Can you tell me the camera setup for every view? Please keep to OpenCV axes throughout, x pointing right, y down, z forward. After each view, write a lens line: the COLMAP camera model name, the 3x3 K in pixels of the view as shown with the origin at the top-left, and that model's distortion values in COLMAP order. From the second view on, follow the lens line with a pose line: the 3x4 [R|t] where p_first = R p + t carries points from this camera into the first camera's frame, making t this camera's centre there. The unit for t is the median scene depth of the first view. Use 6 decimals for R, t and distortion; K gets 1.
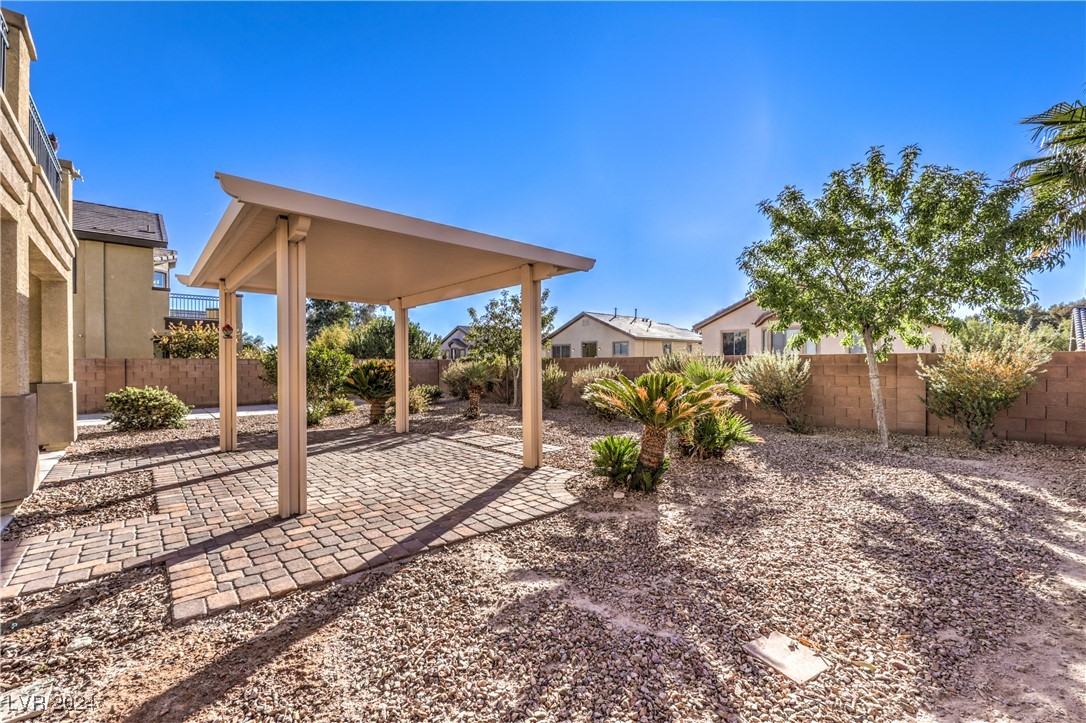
lens RADIAL K [[445.4, 0, 547.9], [0, 445.4, 366.5], [0, 0, 1]] dist [0.005924, -0.001060]
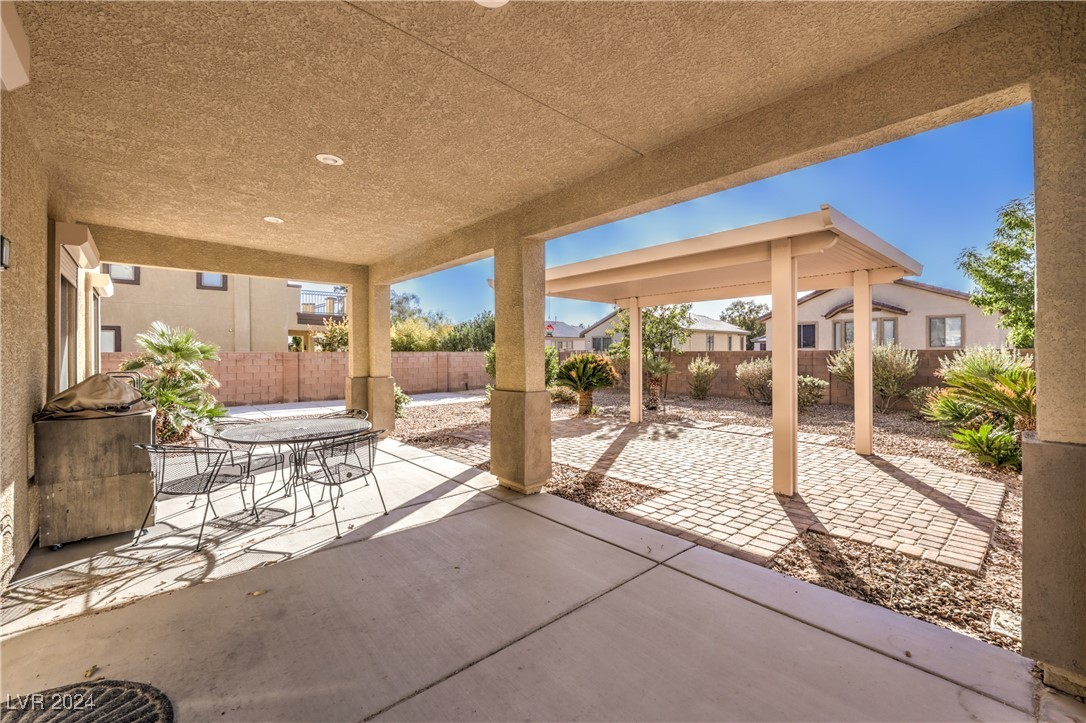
lens RADIAL K [[445.4, 0, 548.6], [0, 445.4, 354.8], [0, 0, 1]] dist [0.005924, -0.001060]
pose [[0.999961, -0.000563, -0.008827, -0.679959], [0.000513, 0.999984, -0.005712, -0.010574], [0.008830, 0.005707, 0.999945, -0.091323]]
